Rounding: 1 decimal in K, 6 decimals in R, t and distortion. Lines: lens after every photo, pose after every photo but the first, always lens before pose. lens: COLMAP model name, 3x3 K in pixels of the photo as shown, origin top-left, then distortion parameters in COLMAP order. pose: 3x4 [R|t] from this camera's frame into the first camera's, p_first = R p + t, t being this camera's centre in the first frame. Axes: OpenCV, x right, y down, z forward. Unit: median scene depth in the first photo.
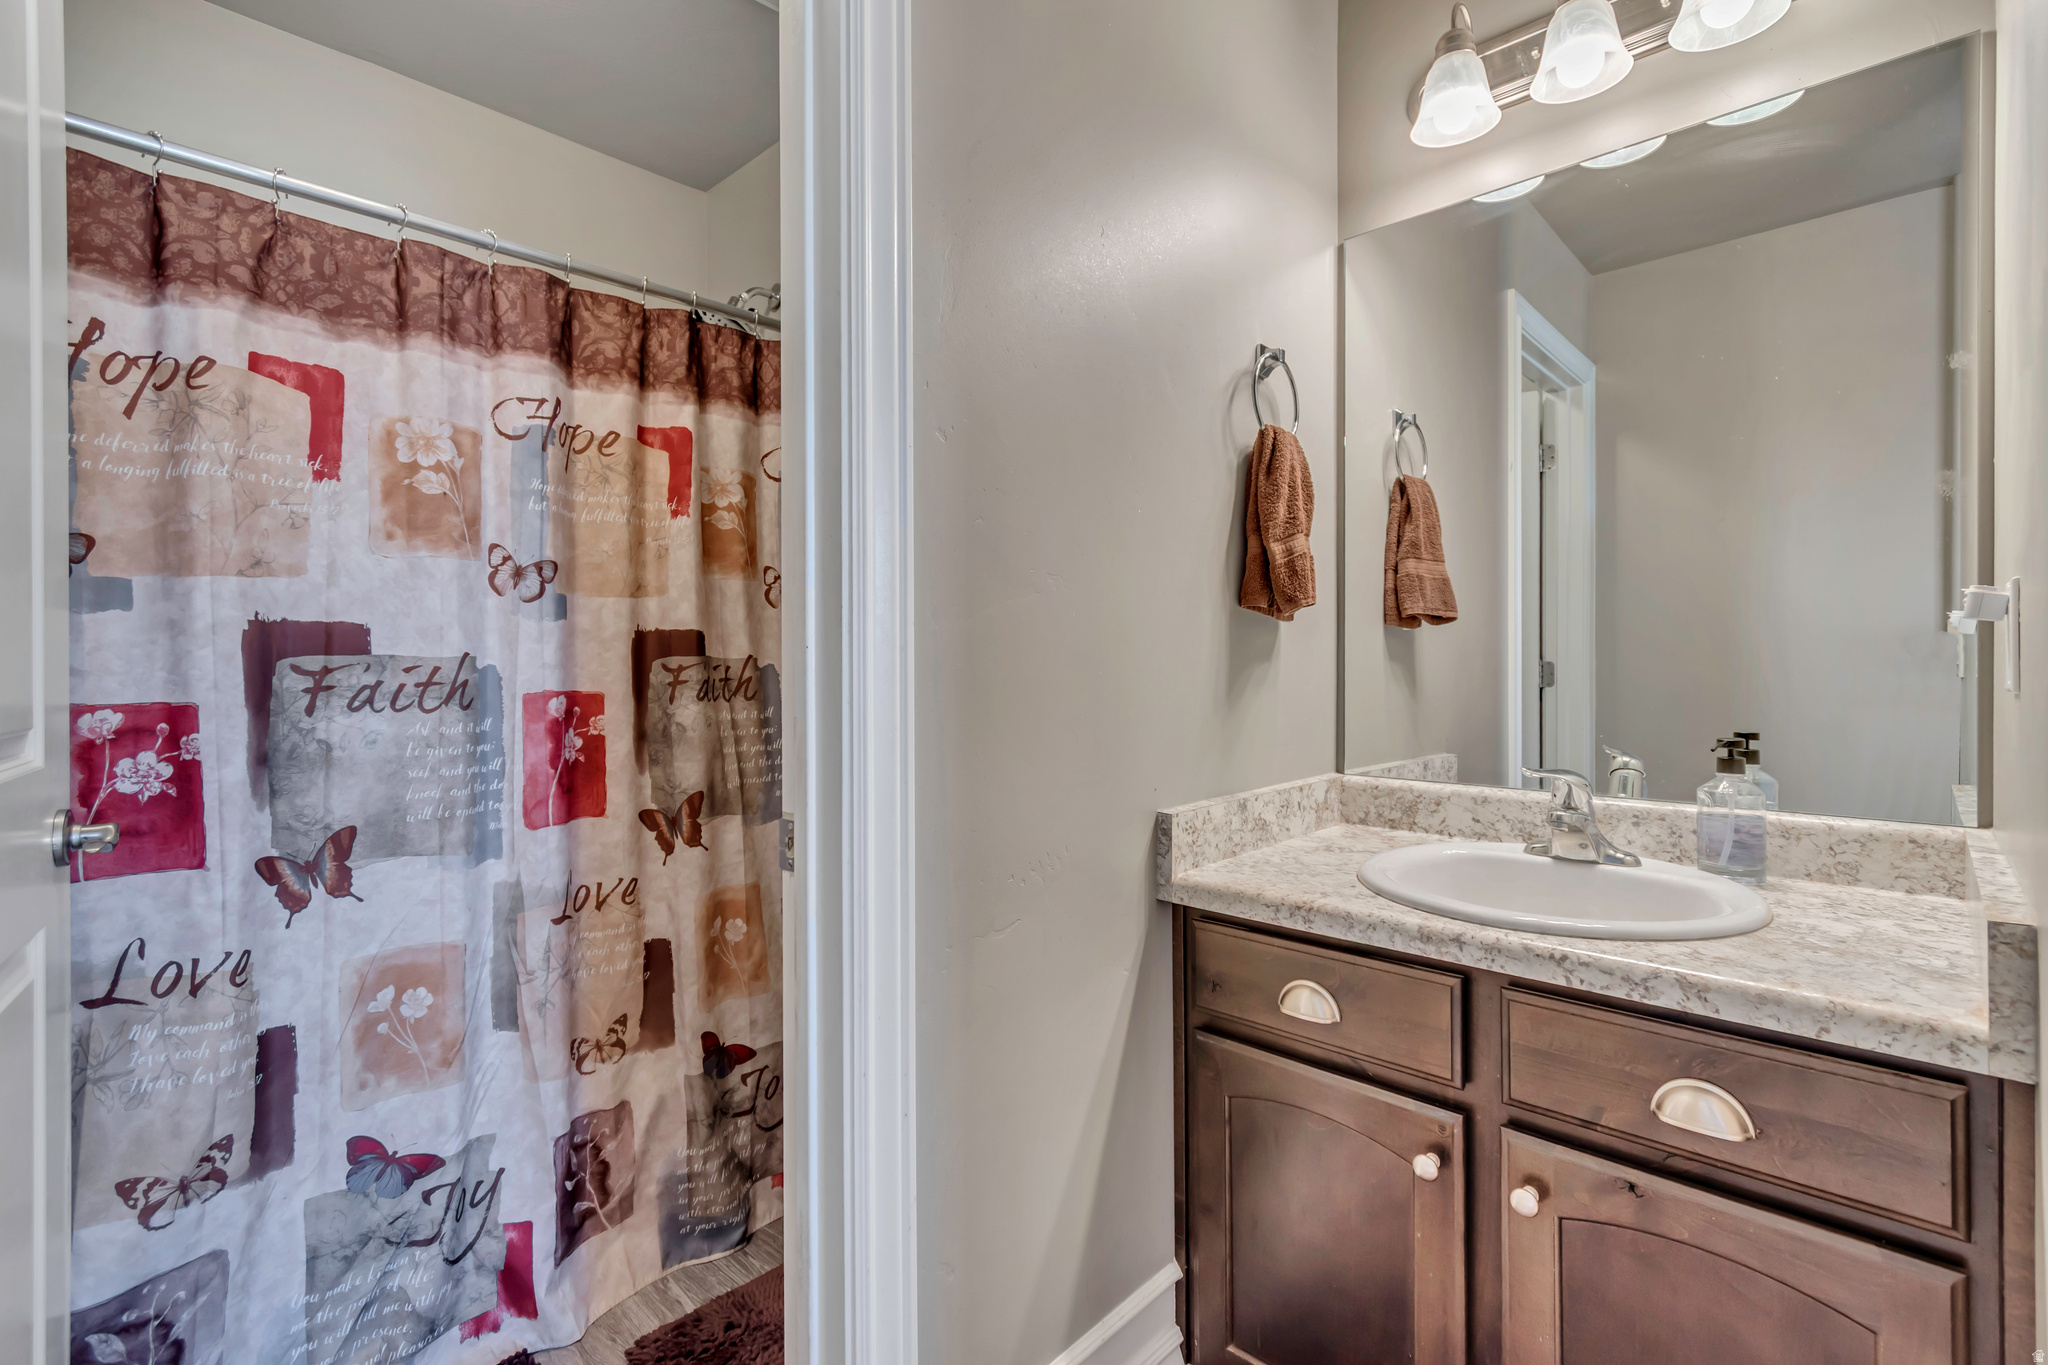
lens RADIAL K [[921.2, 0, 1027.0], [0, 921.2, 667.2], [0, 0, 1]] dist [0.001333, 0.000594]
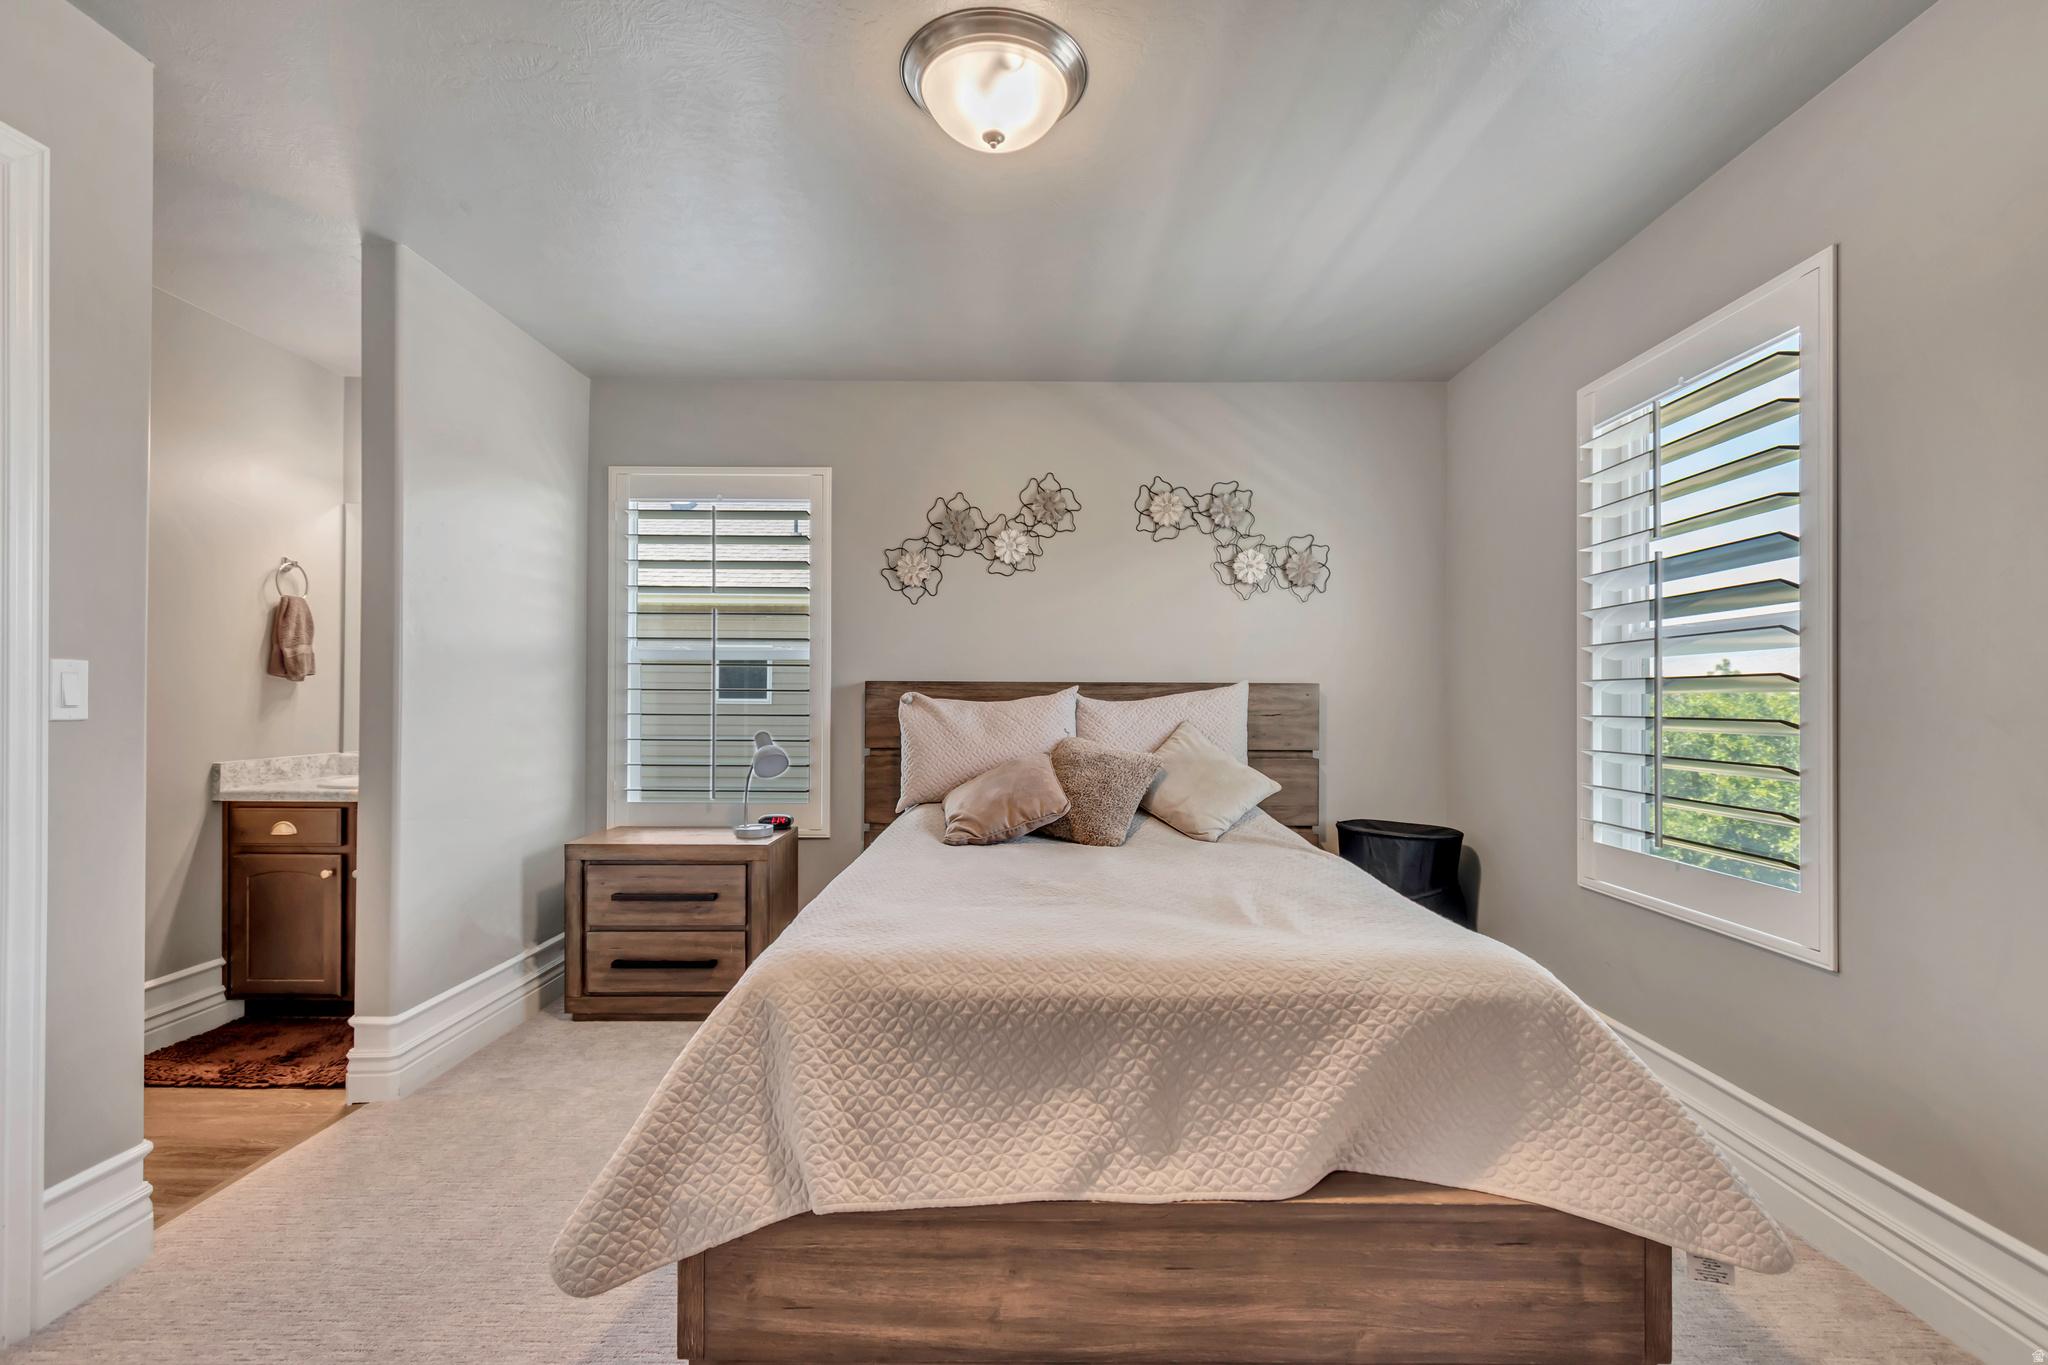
lens RADIAL K [[926.8, 0, 1023.9], [0, 926.8, 703.3], [0, 0, 1]] dist [-0.000713, -0.000075]
pose [[0.728862, 0.008139, 0.684612, 0.027723], [-0.002876, 0.999957, -0.008826, 0.017801], [-0.684654, 0.004465, 0.728854, -1.948603]]
